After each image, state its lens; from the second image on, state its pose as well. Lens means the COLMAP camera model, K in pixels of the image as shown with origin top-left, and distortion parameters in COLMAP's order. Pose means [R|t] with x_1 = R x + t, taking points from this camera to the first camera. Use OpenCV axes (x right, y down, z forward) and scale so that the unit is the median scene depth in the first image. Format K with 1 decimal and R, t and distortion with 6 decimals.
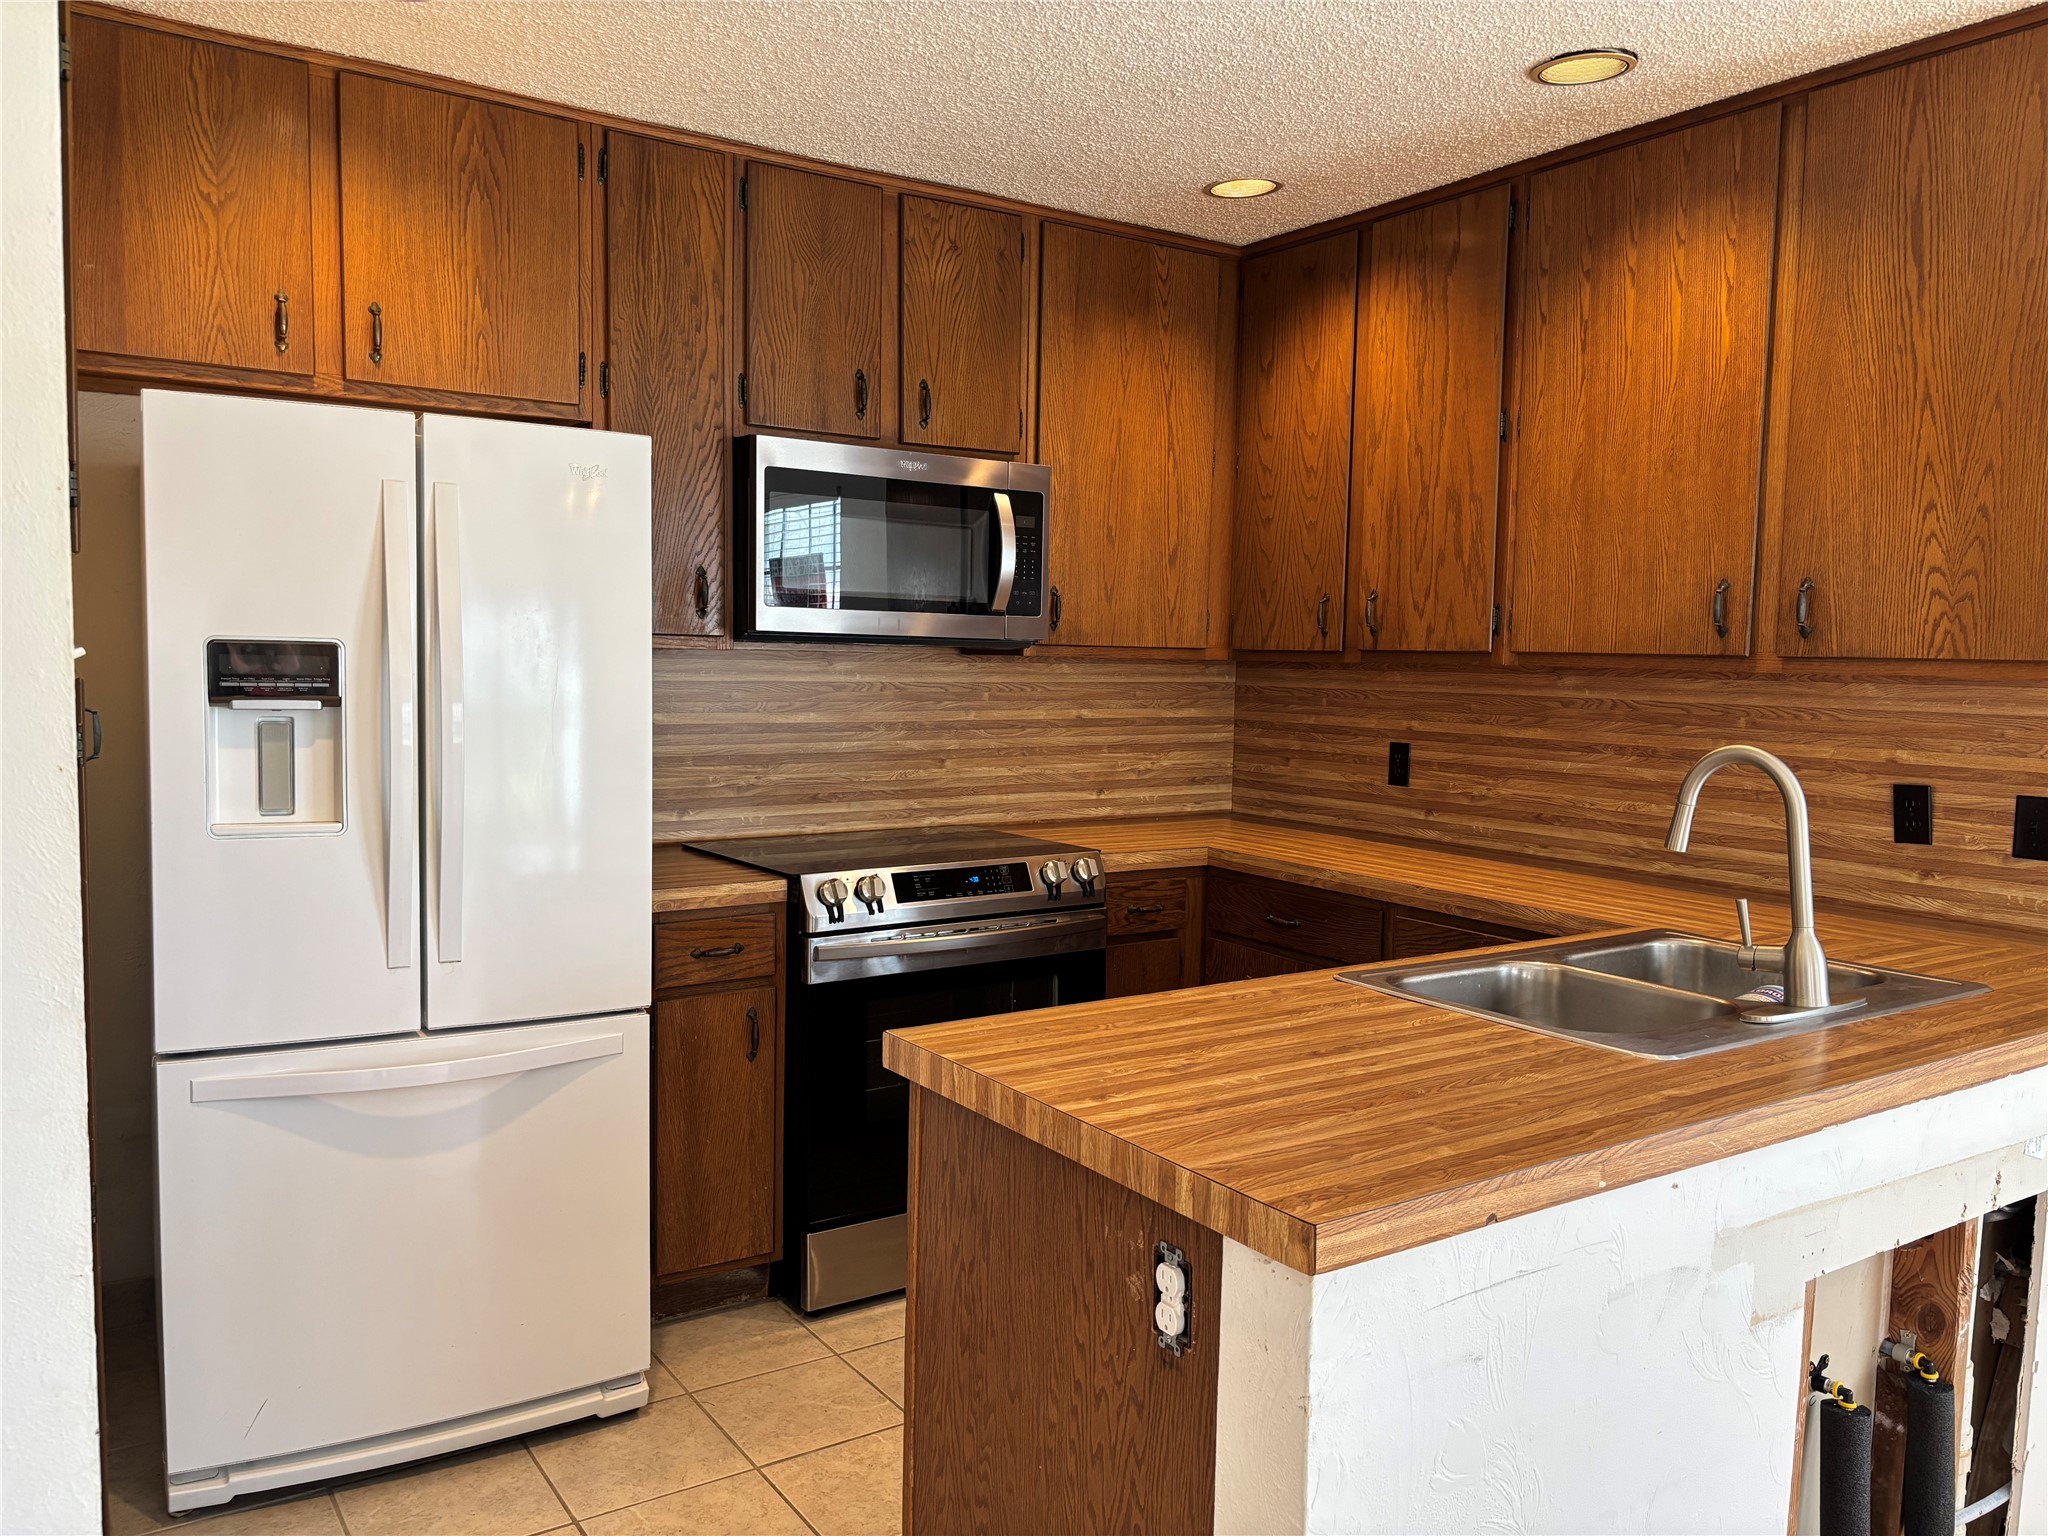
lens RADIAL K [[1548.0, 0, 1033.7], [0, 1548.0, 777.1], [0, 0, 1]] dist [0.051877, -0.062285]
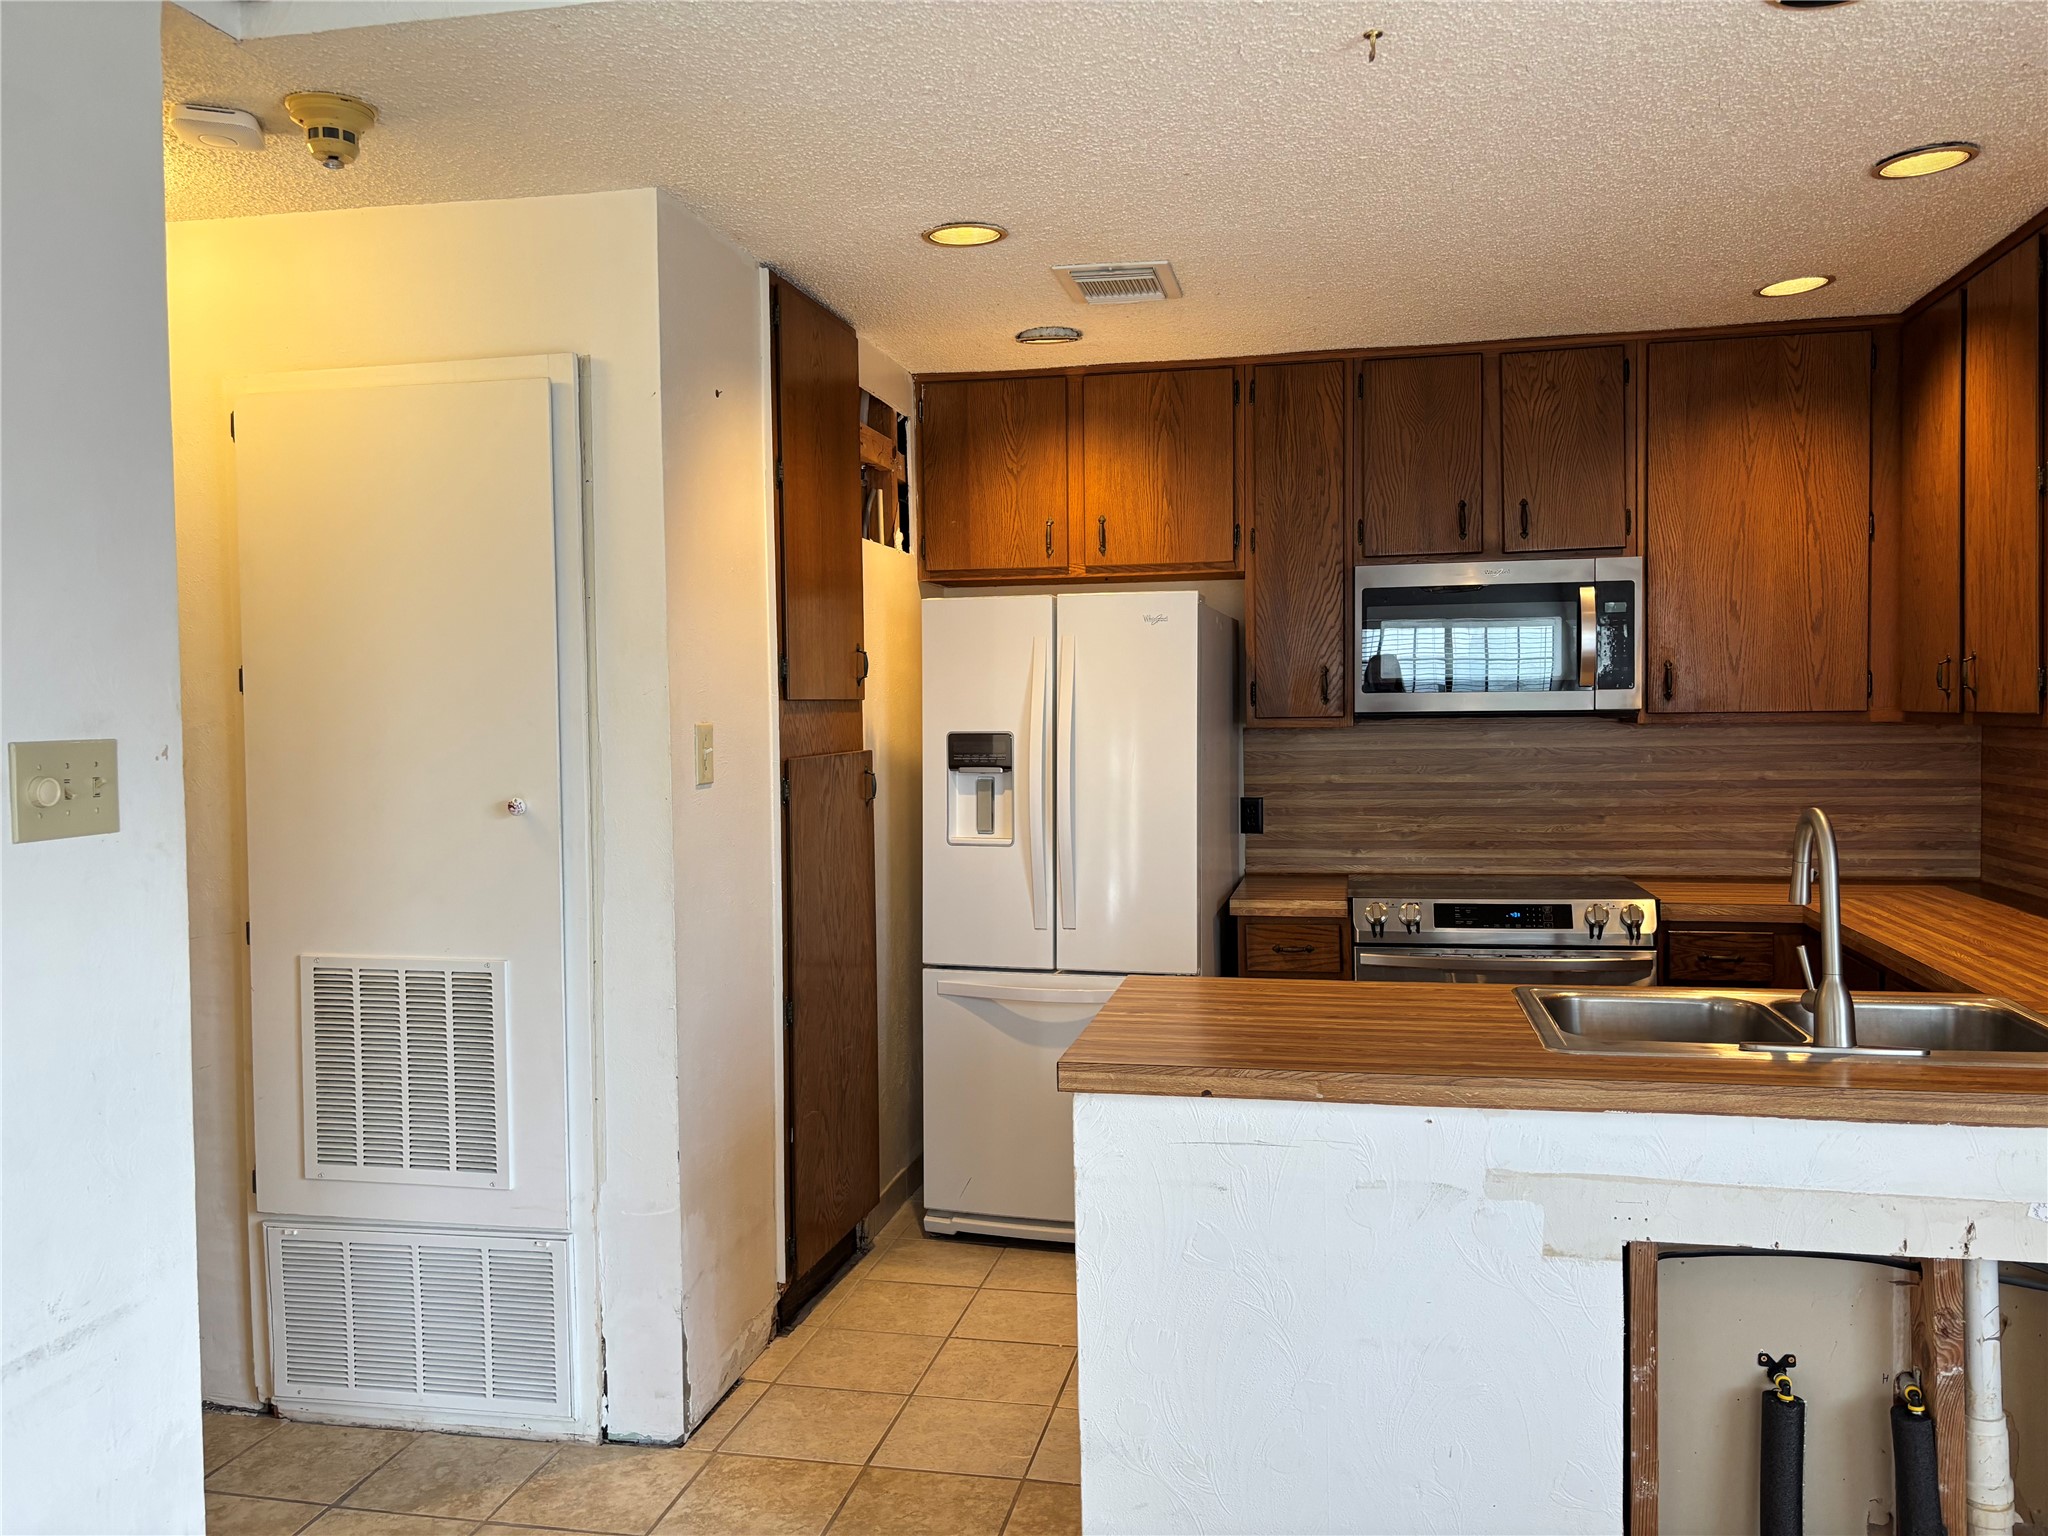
lens RADIAL K [[1548.0, 0, 1039.6], [0, 1548.0, 760.9], [0, 0, 1]] dist [0.051877, -0.062285]
pose [[0.699438, -0.003543, -0.714685, 0.603133], [-0.030199, 0.998948, -0.034506, 0.000370], [0.714055, 0.045718, 0.698595, -0.118343]]
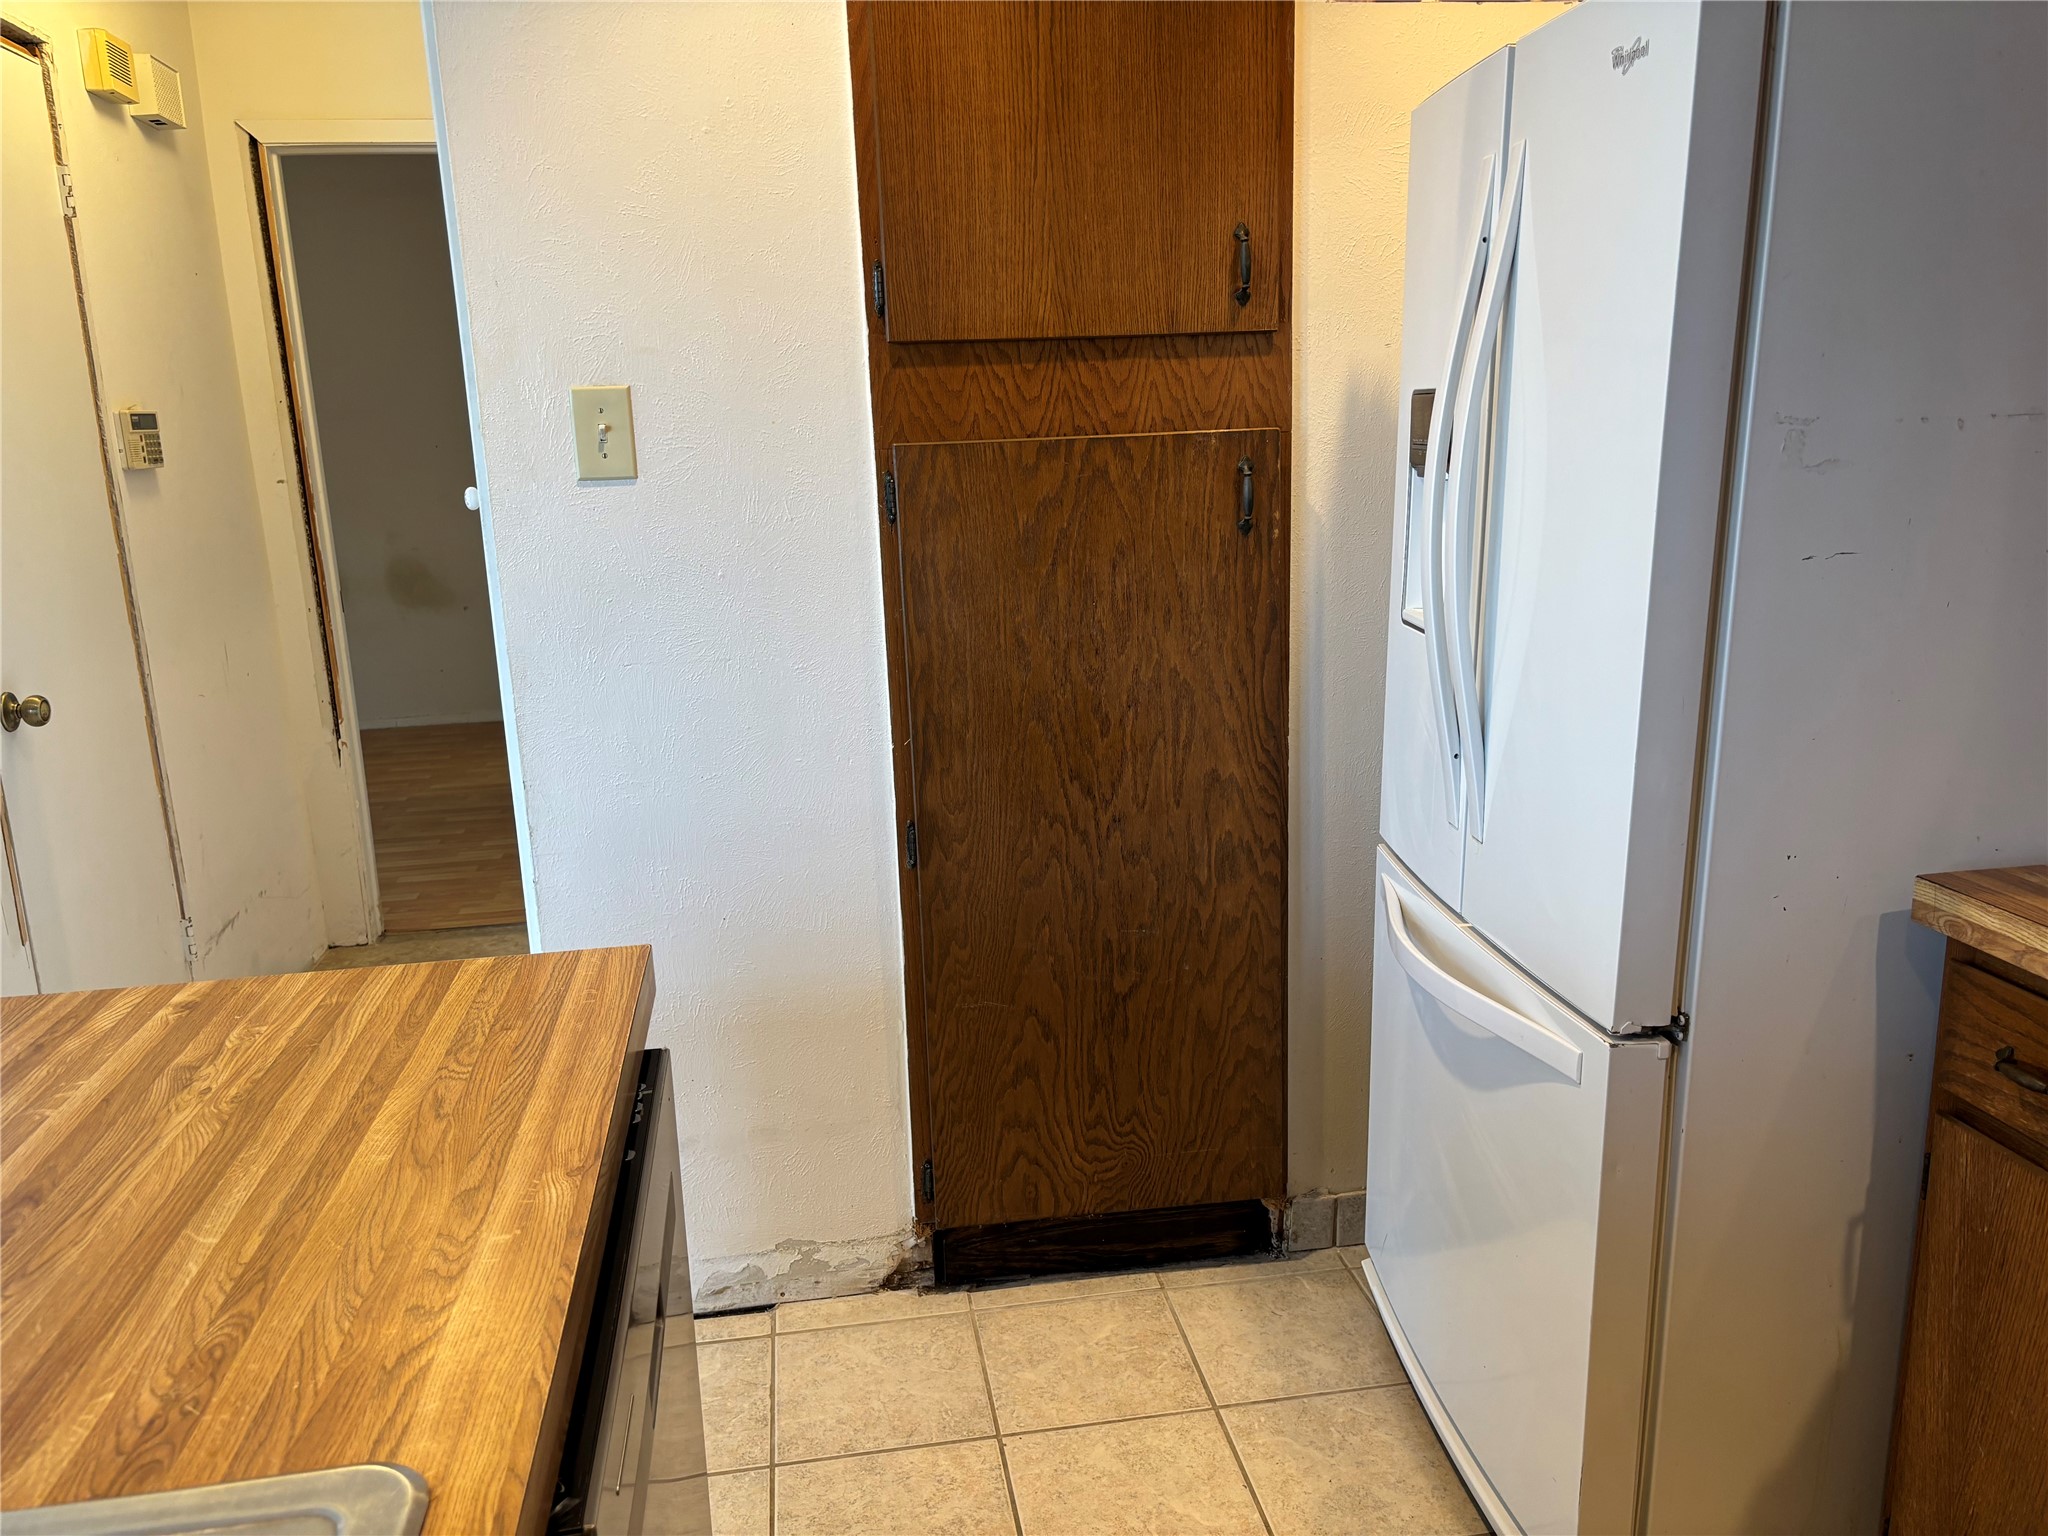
lens RADIAL K [[1548.0, 0, 1025.2], [0, 1548.0, 783.4], [0, 0, 1]] dist [0.051877, -0.062285]
pose [[-0.423438, 0.203696, -0.882727, 0.282058], [-0.048374, 0.967919, 0.246560, -0.061108], [0.904632, 0.147104, -0.400001, 0.884181]]
